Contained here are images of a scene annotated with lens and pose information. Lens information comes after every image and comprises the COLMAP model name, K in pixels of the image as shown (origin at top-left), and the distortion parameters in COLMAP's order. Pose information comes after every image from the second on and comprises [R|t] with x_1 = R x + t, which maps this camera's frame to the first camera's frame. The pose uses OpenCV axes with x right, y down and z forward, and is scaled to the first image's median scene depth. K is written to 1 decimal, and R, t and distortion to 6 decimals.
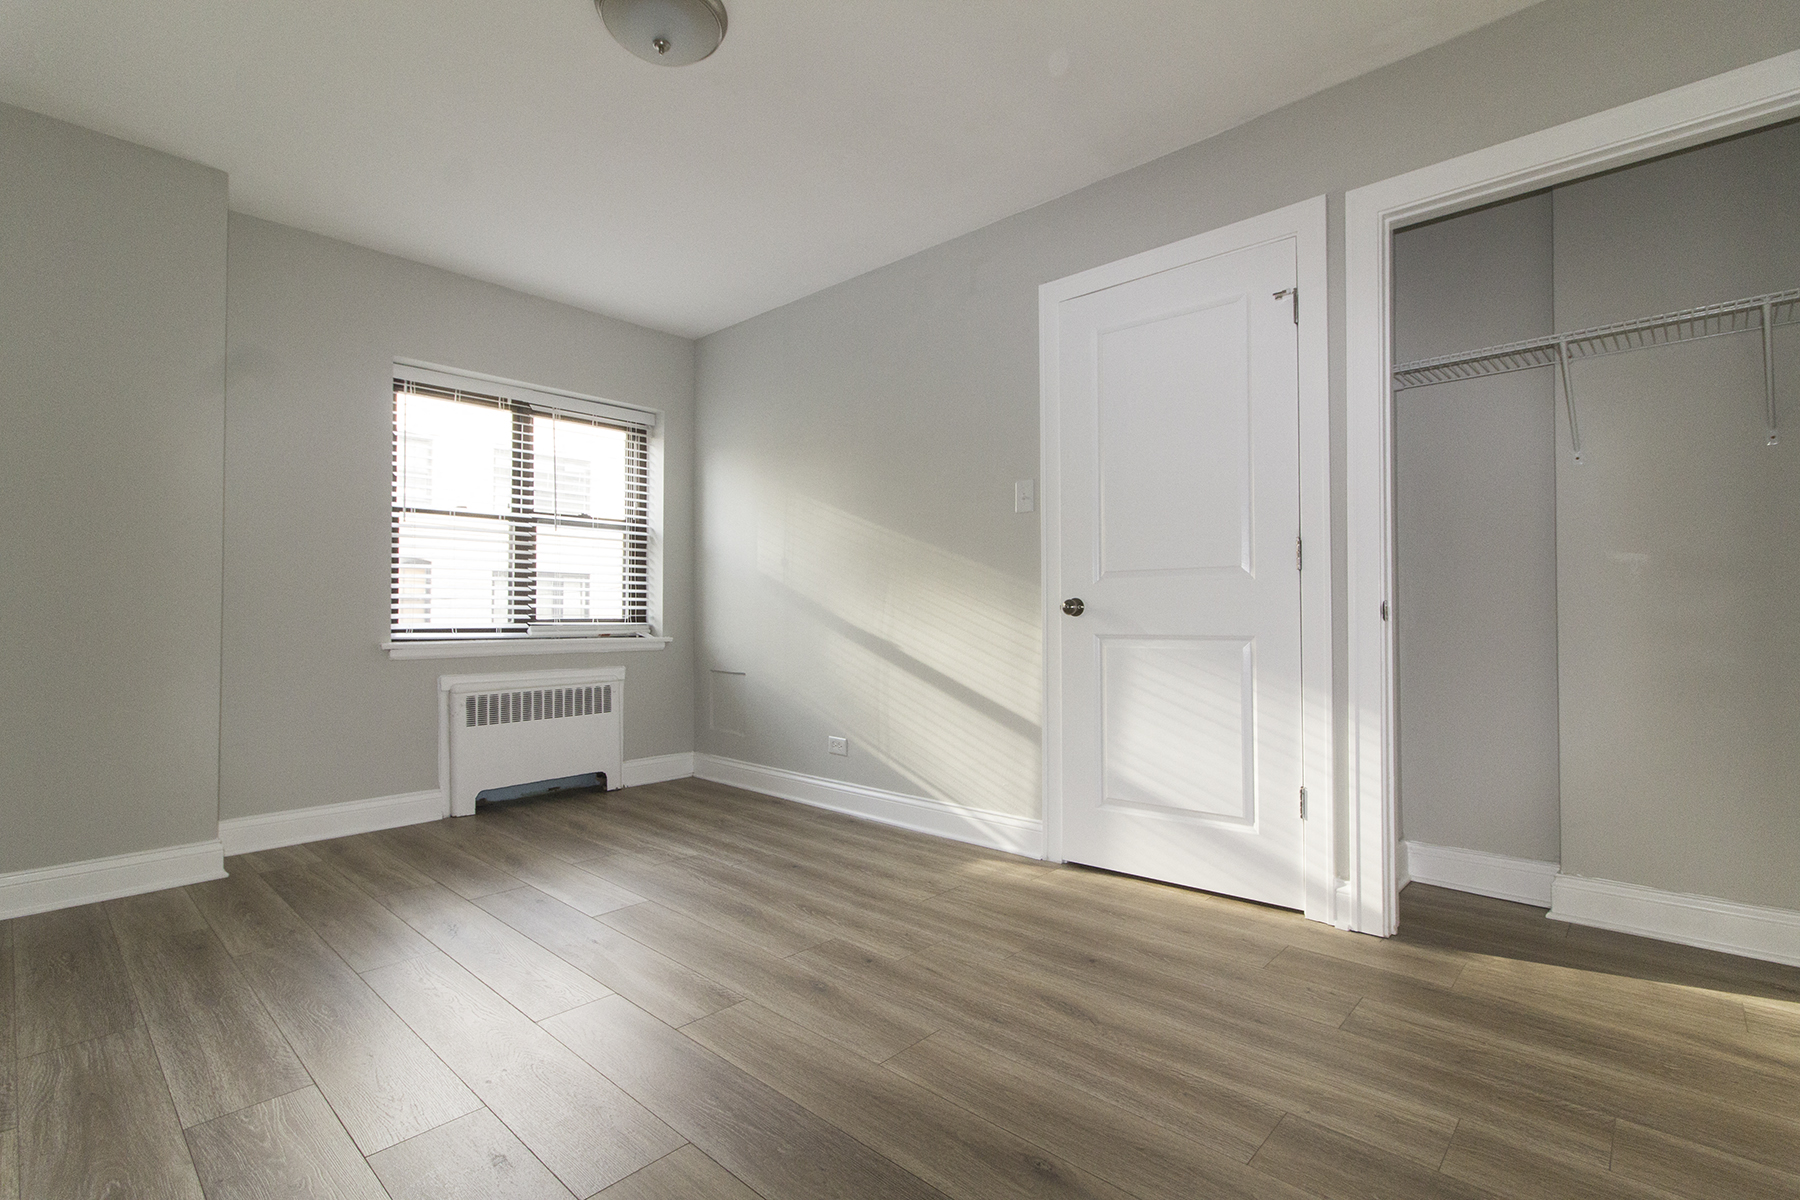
lens RADIAL K [[848.0, 0, 900.0], [0, 848.0, 600.0], [0, 0, 1]] dist [0.000179, -0.000226]
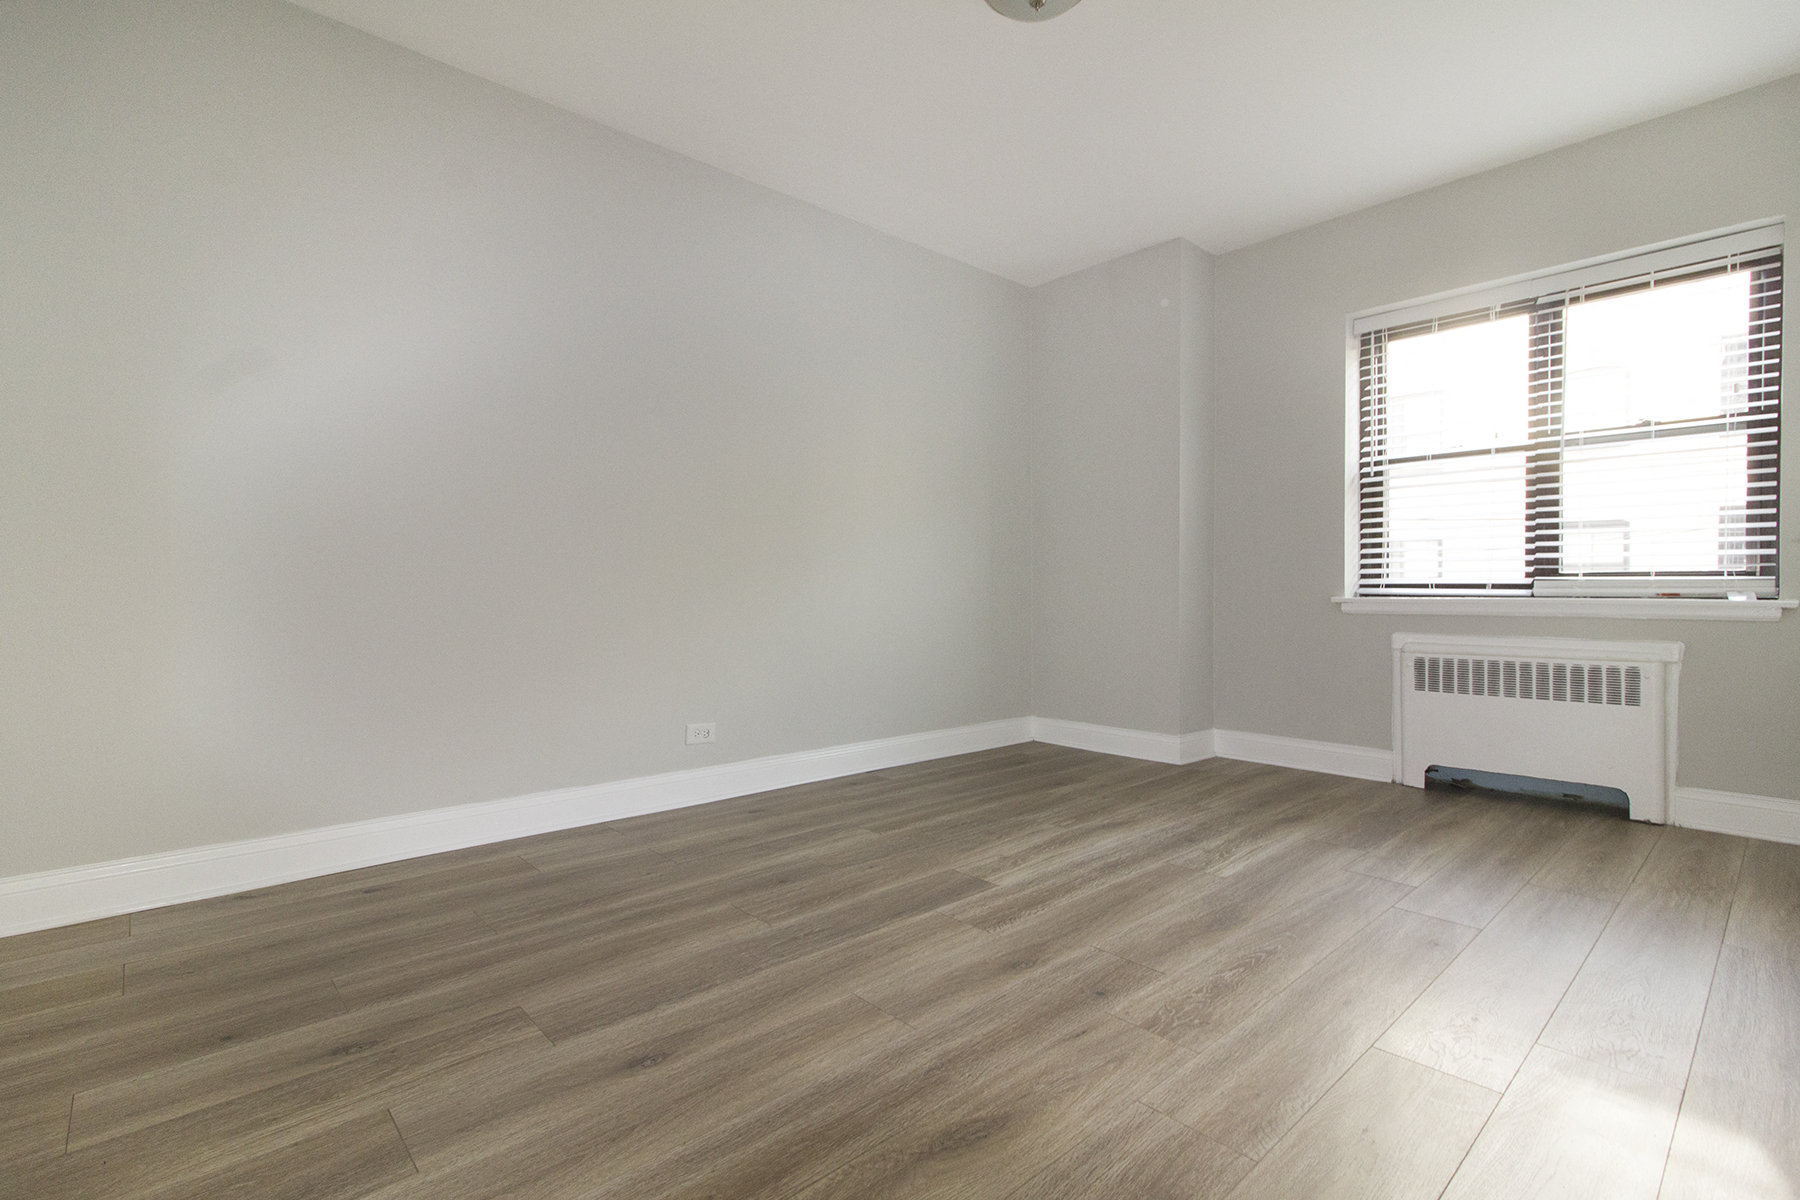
lens RADIAL K [[843.9, 0, 900.1], [0, 843.9, 576.4], [0, 0, 1]] dist [0.091435, -0.000049]
pose [[-0.042059, -0.001371, -0.999114, 0.425211], [0.031839, 0.999489, -0.002712, 0.010116], [0.998608, -0.031925, -0.041994, 0.452830]]
